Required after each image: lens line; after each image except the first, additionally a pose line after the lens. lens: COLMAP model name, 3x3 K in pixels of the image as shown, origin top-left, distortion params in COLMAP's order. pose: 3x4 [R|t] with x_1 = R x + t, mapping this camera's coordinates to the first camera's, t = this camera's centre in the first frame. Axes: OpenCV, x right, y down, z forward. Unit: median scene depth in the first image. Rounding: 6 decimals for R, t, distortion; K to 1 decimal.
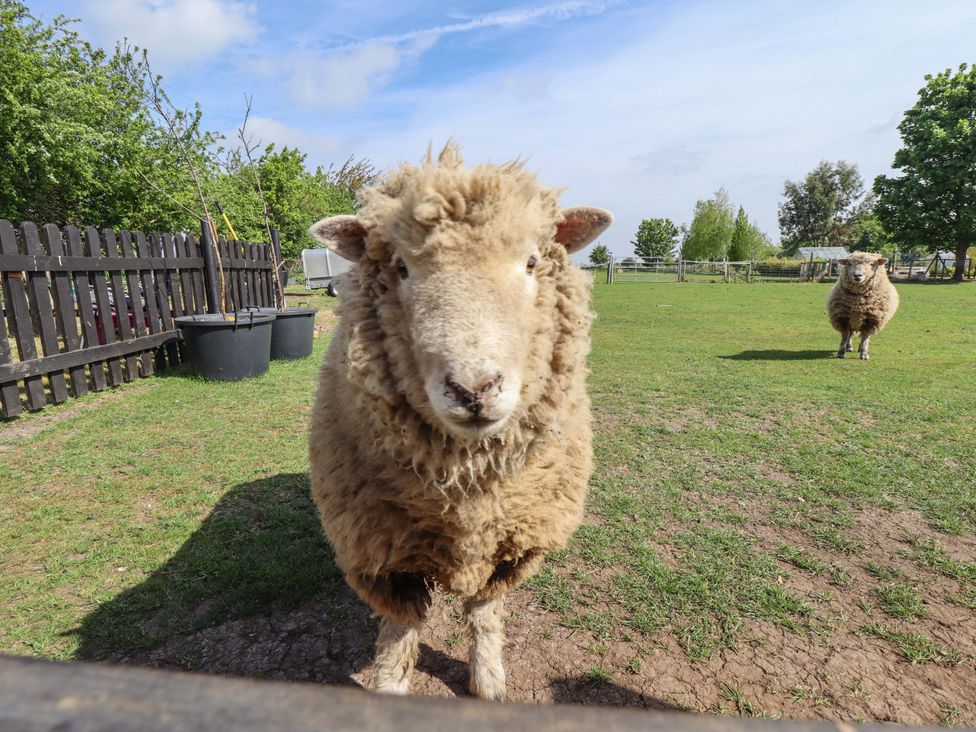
lens RADIAL K [[506.5, 0, 494.6], [0, 506.5, 357.4], [0, 0, 1]] dist [0.001934, -0.013903]
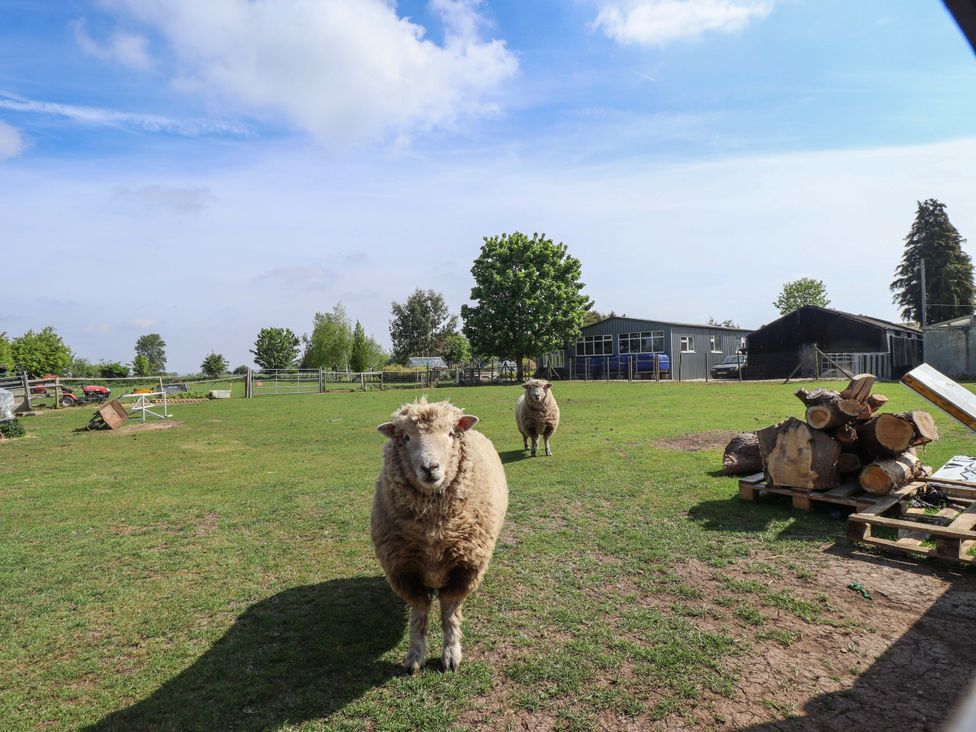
lens RADIAL K [[506.5, 0, 495.8], [0, 506.5, 359.5], [0, 0, 1]] dist [0.001934, -0.013903]
pose [[0.750693, -0.001967, 0.660648, -0.054573], [0.136401, 0.978911, -0.152077, -0.012068], [-0.646417, 0.204277, 0.735130, 0.008014]]
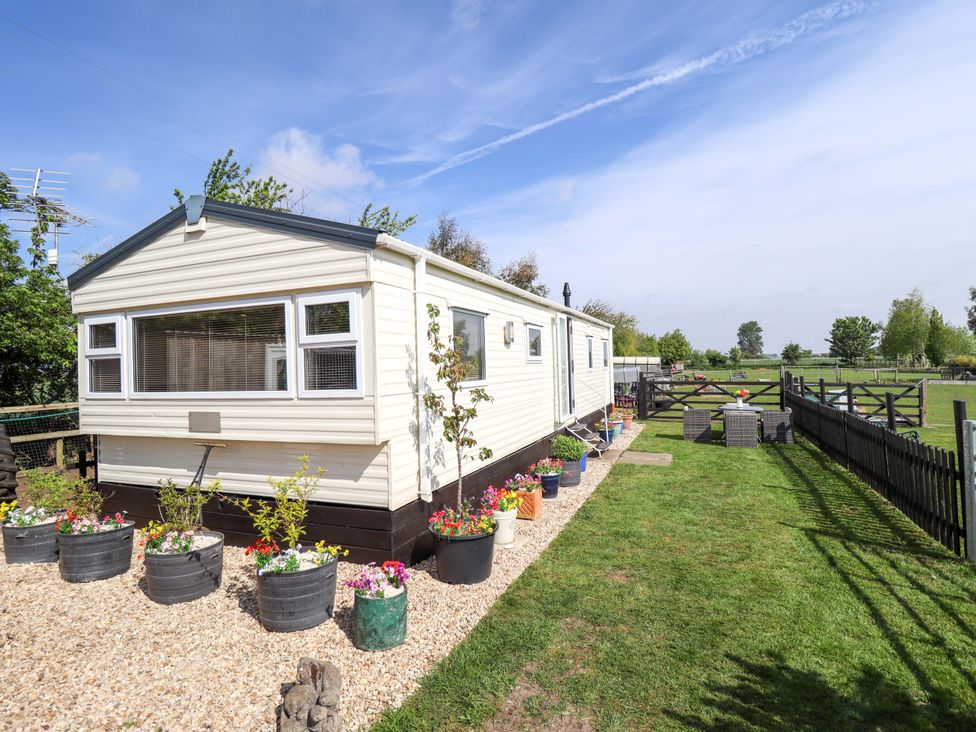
lens RADIAL K [[506.5, 0, 499.7], [0, 506.5, 358.1], [0, 0, 1]] dist [0.001934, -0.013903]
pose [[0.941785, -0.020600, -0.335583, -0.056961], [-0.040673, 0.983810, -0.174536, 0.079094], [0.333746, 0.178024, 0.925700, -0.746757]]
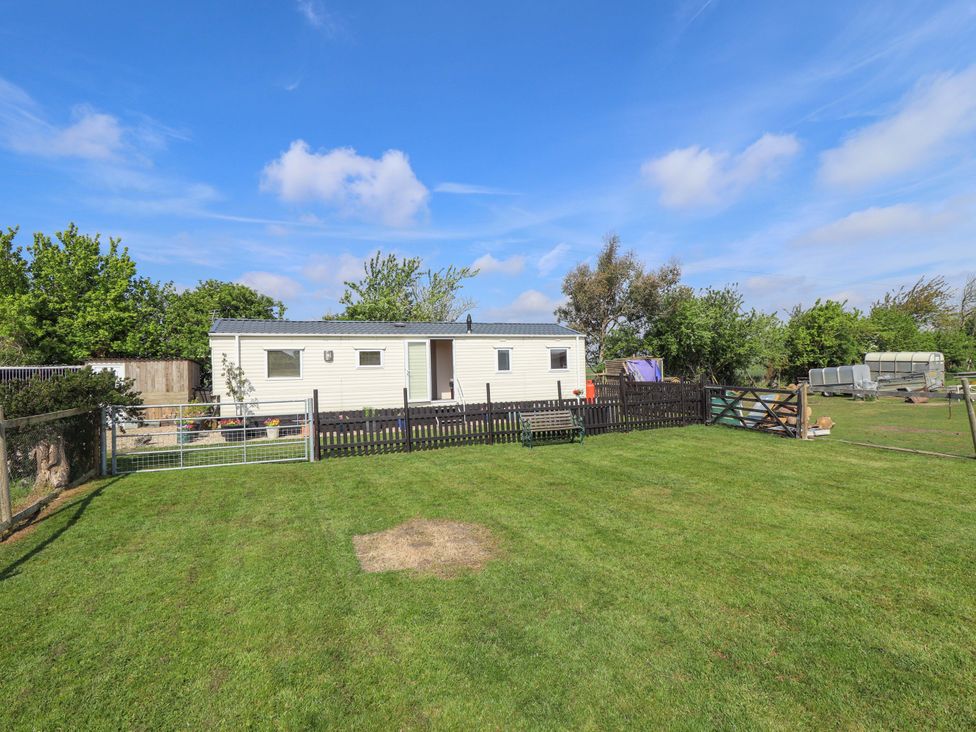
lens RADIAL K [[506.5, 0, 496.0], [0, 506.5, 362.0], [0, 0, 1]] dist [0.001934, -0.013903]
pose [[0.418624, -0.018132, -0.907978, 0.577374], [-0.136420, 0.987201, -0.082610, 0.043328], [0.897855, 0.158449, 0.410793, -0.539375]]
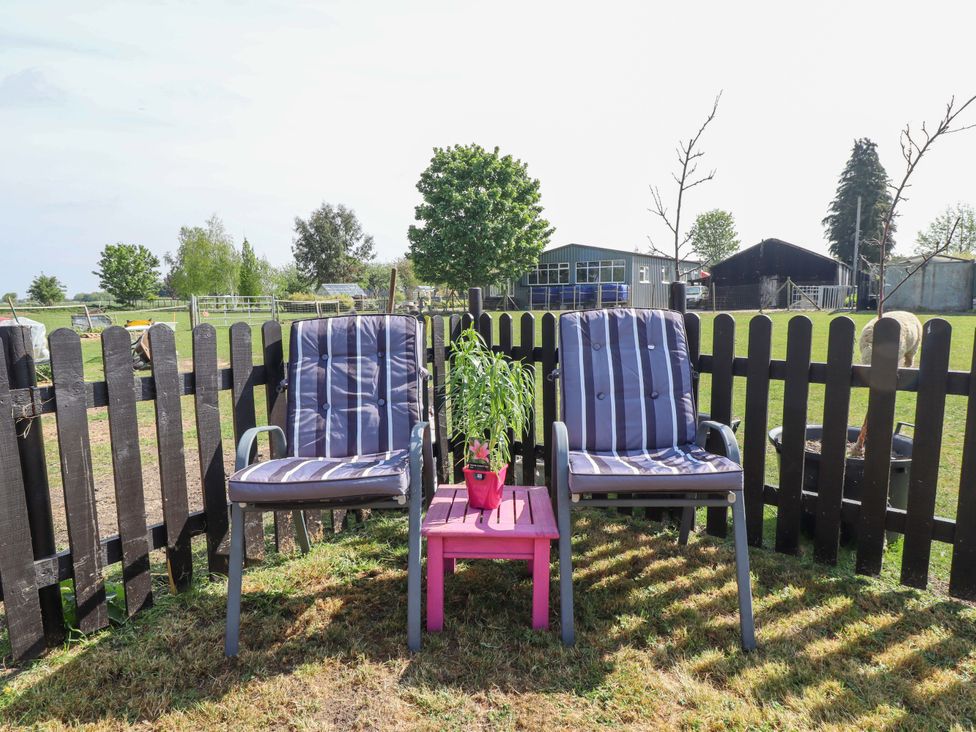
lens RADIAL K [[554.0, 0, 496.0], [0, 554.0, 358.3], [0, 0, 1]] dist [0.001623, -0.009581]
pose [[0.588212, -0.096887, 0.802882, -0.223070], [0.154919, 0.987911, 0.005717, -0.042450], [-0.793730, 0.121019, 0.596110, 0.150259]]
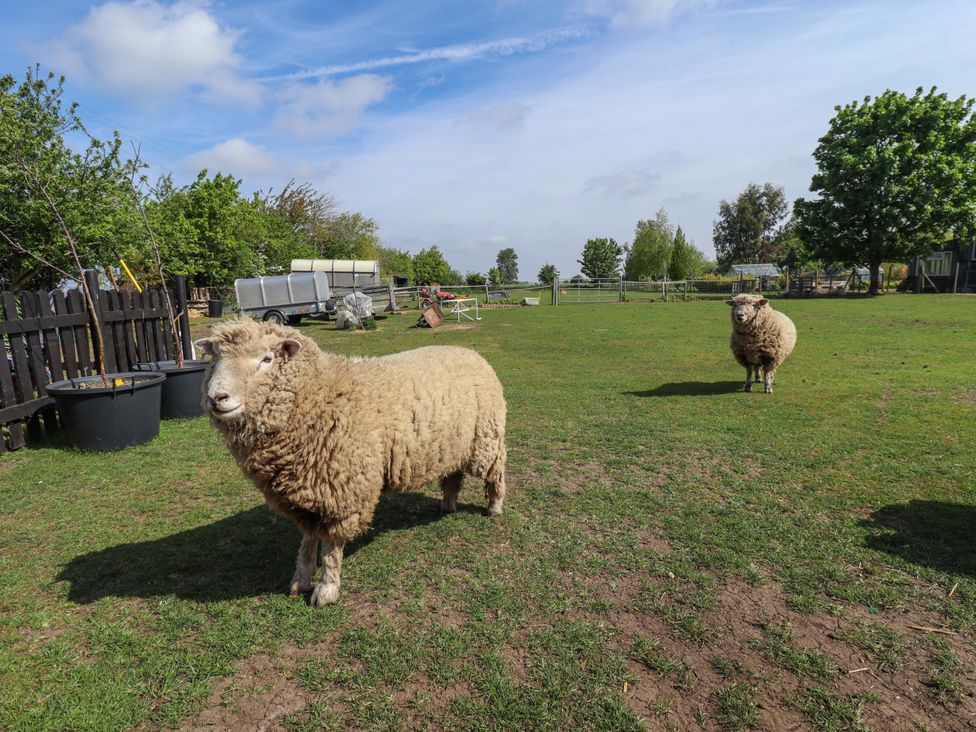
lens RADIAL K [[506.5, 0, 496.0], [0, 506.5, 355.3], [0, 0, 1]] dist [0.001934, -0.013903]
pose [[0.995243, -0.031320, 0.092255, 0.015654], [0.035005, 0.998641, -0.038604, -0.010680], [-0.090921, 0.041650, 0.994987, 0.001720]]
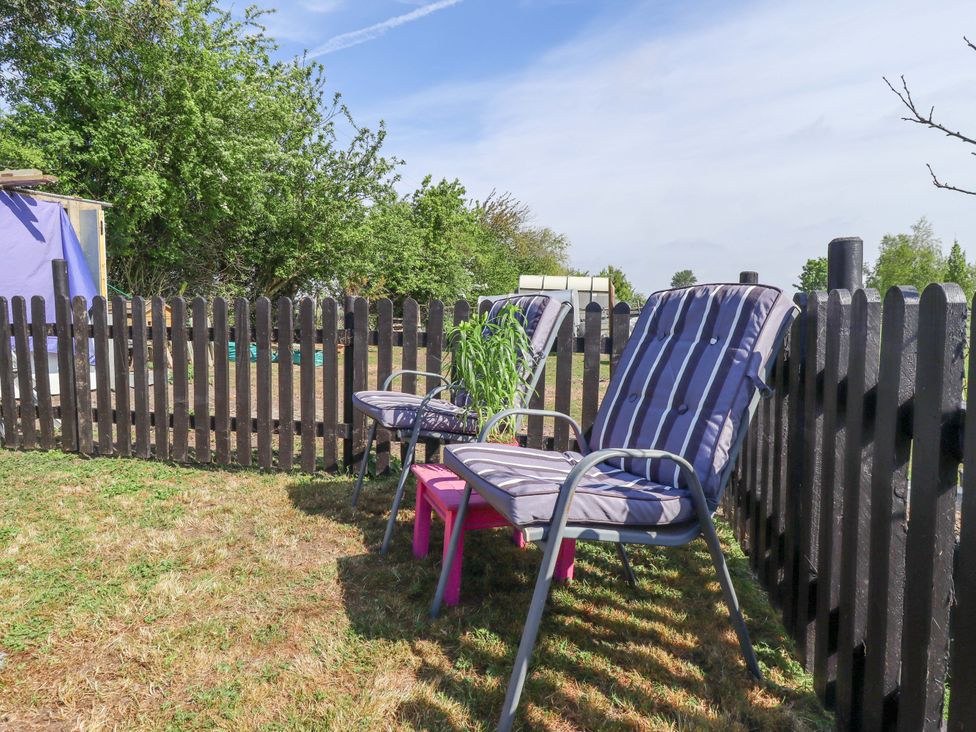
lens RADIAL K [[554.0, 0, 501.6], [0, 554.0, 355.6], [0, 0, 1]] dist [0.001623, -0.009581]
pose [[0.982546, 0.024816, -0.184358, -0.133747], [-0.042363, 0.994871, -0.091856, -0.029820], [0.181132, 0.098063, 0.978557, 0.114825]]
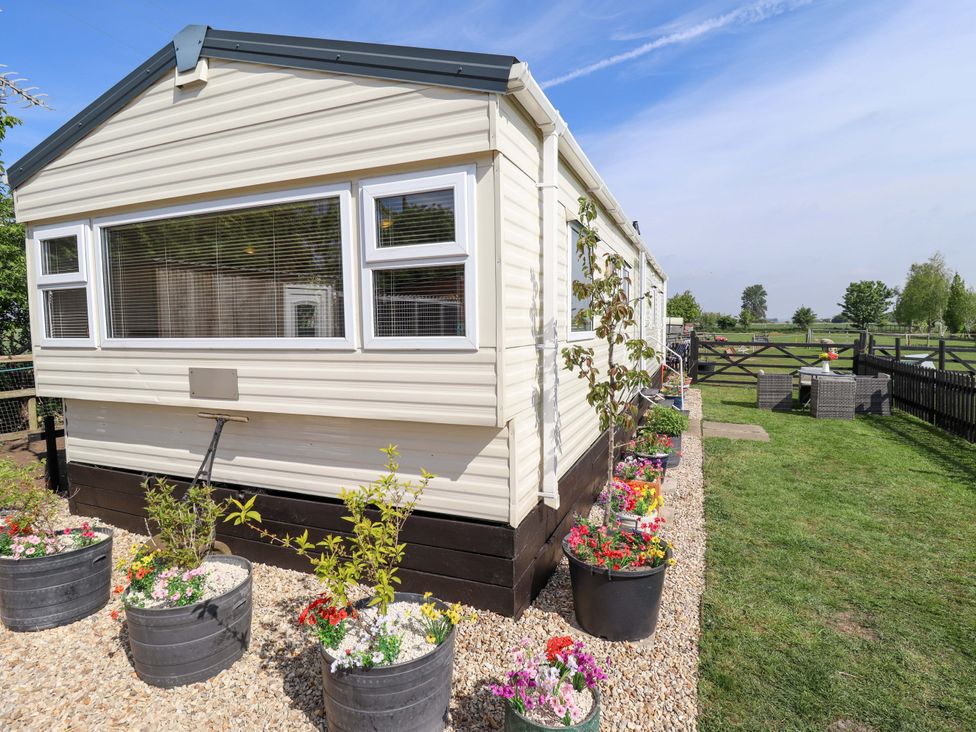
lens RADIAL K [[506.5, 0, 502.7], [0, 506.5, 360.0], [0, 0, 1]] dist [0.001934, -0.013903]
pose [[0.943849, 0.023222, -0.329561, -0.126852], [-0.056874, 0.994055, -0.092841, 0.075224], [0.325446, 0.106372, 0.939558, -0.690687]]
